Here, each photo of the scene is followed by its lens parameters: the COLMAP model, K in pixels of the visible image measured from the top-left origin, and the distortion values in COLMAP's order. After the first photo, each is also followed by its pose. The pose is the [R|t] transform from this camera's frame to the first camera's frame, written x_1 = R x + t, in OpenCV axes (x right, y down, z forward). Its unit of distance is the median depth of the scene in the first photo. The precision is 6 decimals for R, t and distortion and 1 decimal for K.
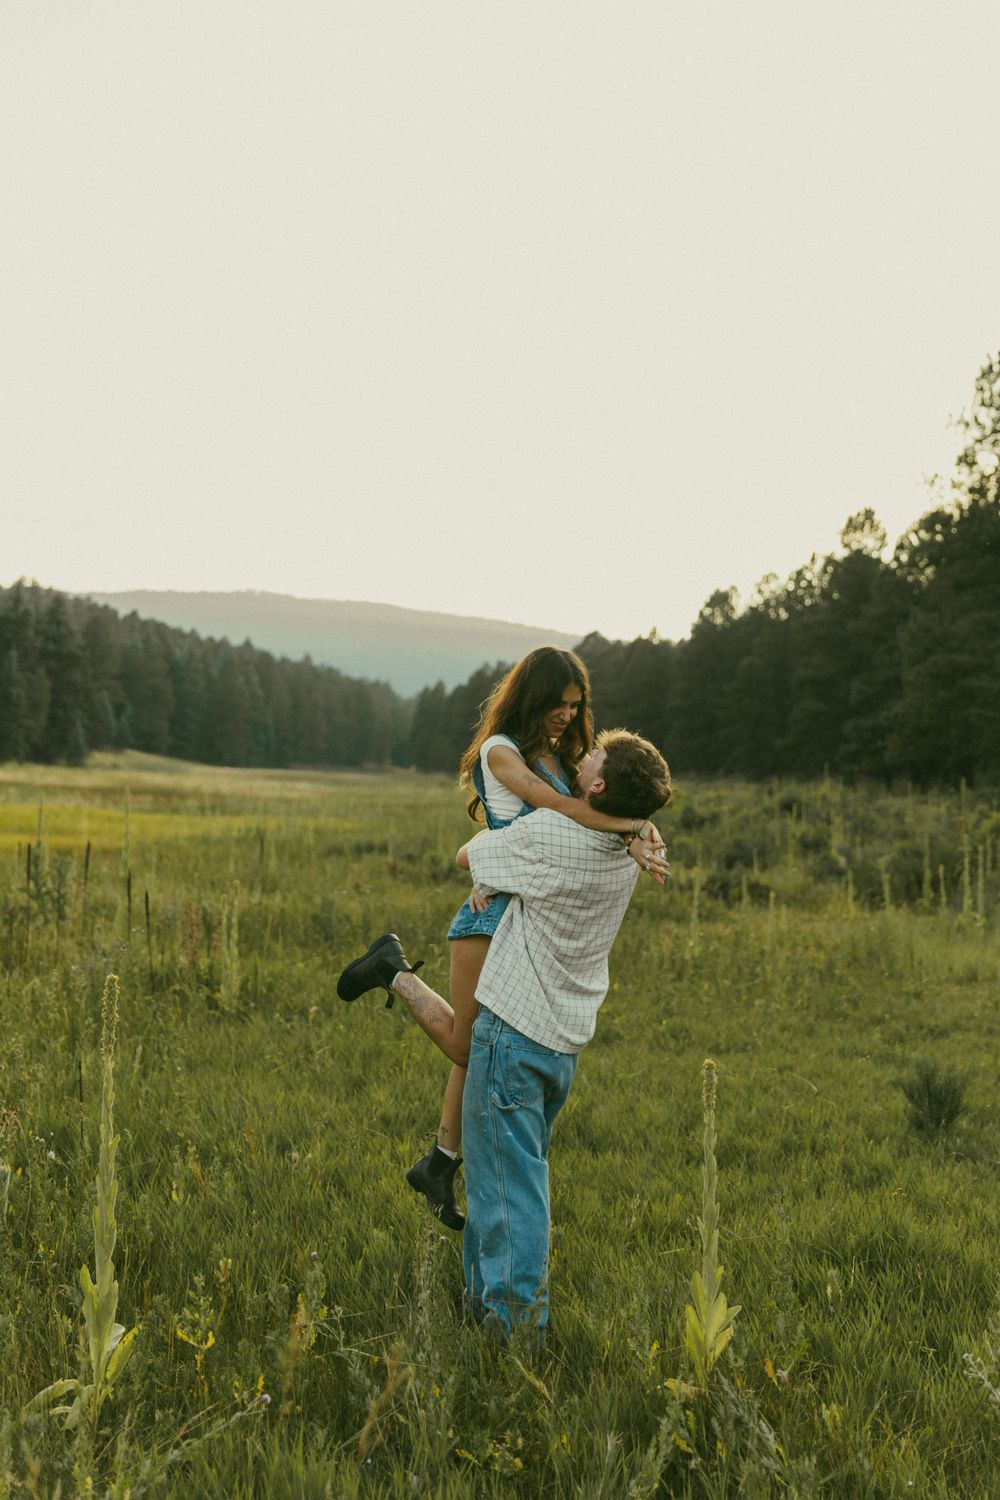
lens RADIAL K [[1981.7, 0, 500.0], [0, 1981.7, 750.0], [0, 0, 1]] dist [0.018741, -0.027721]
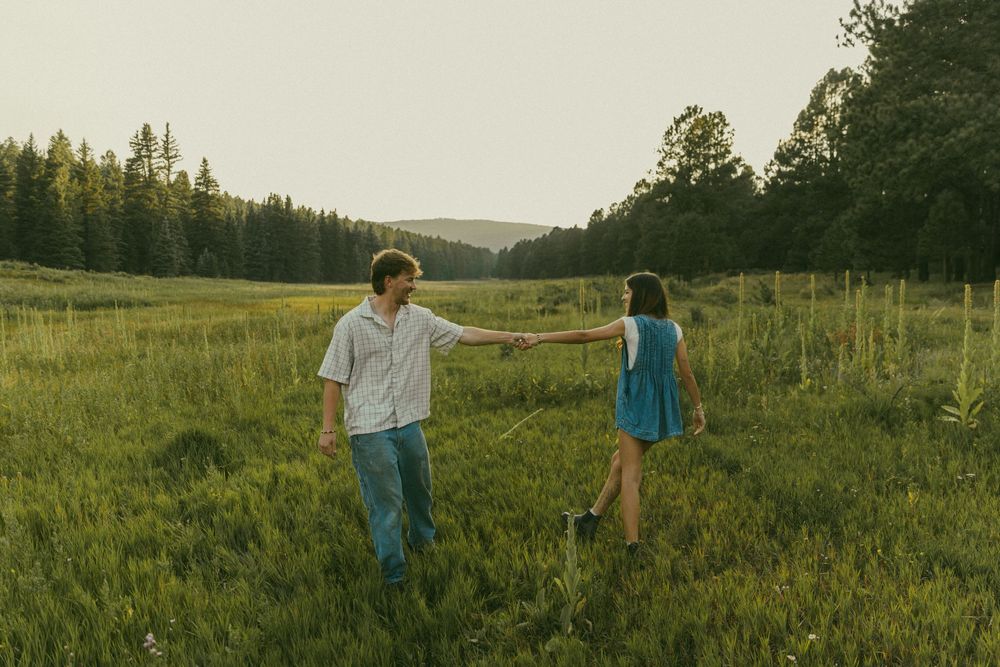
lens RADIAL K [[714.6, 0, 485.6], [0, 714.6, 359.2], [0, 0, 1]] dist [0.000296, 0.000949]
pose [[0.995590, -0.041841, -0.083963, 0.121039], [0.051837, 0.991341, 0.120649, -0.000194], [0.078188, -0.124469, 0.989138, -0.241713]]
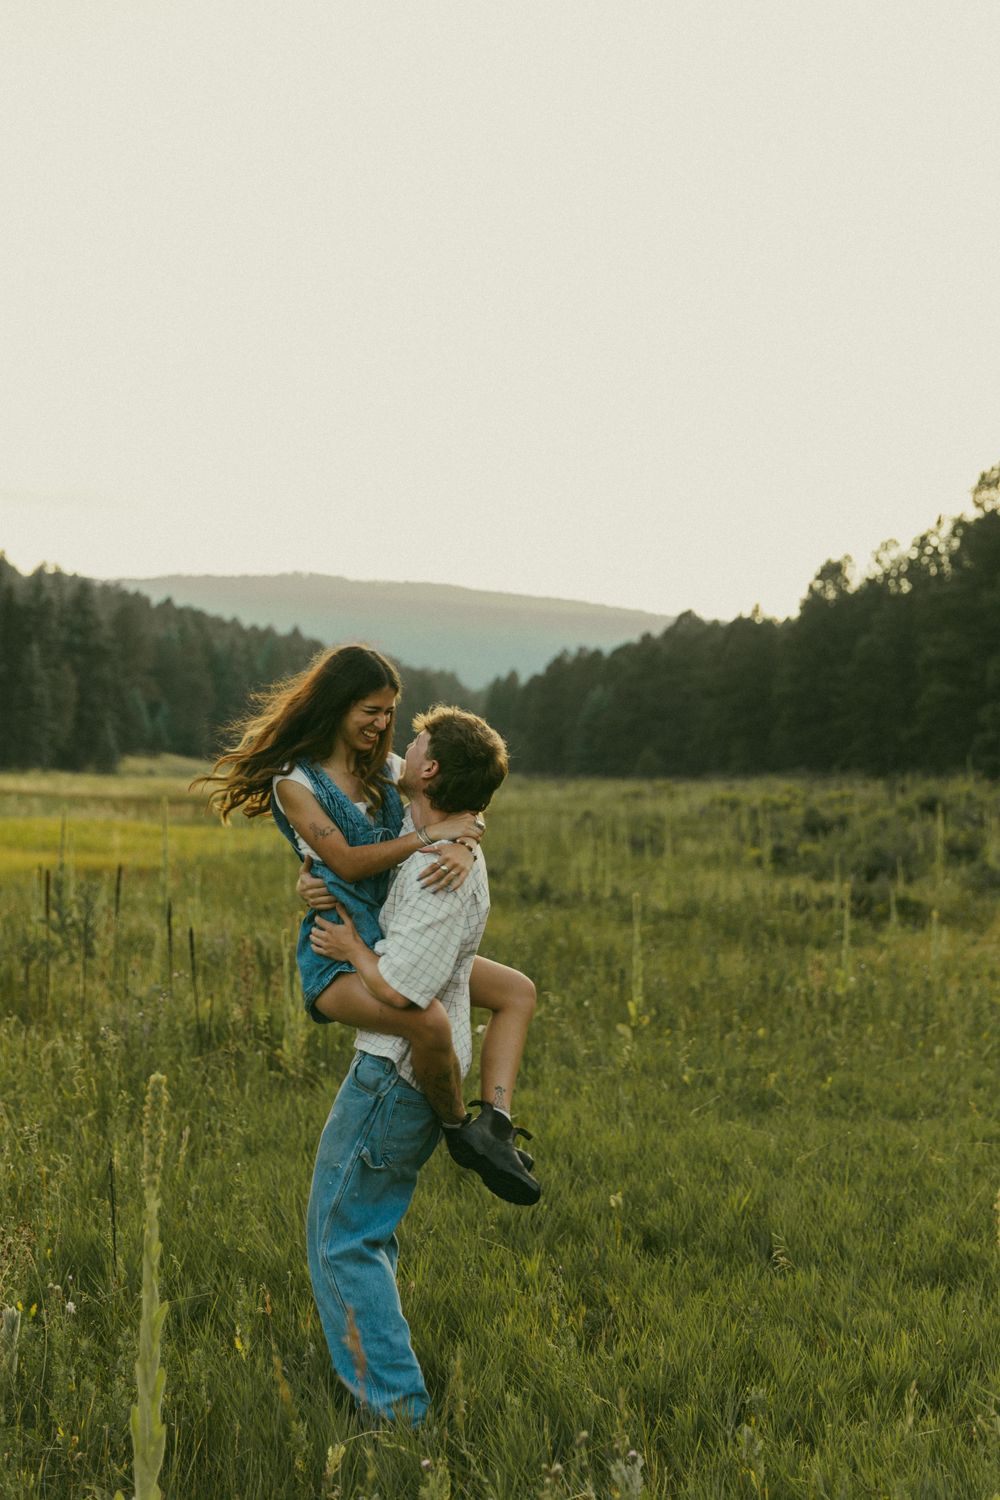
lens RADIAL K [[2221.9, 0, 479.8], [0, 2221.9, 748.7], [0, 0, 1]] dist [0.011211, 0.001115]
pose [[0.998870, -0.016996, -0.044383, -0.009624], [0.017012, 0.999855, -0.000003, 0.000171], [0.044376, -0.000752, 0.999015, 0.050251]]
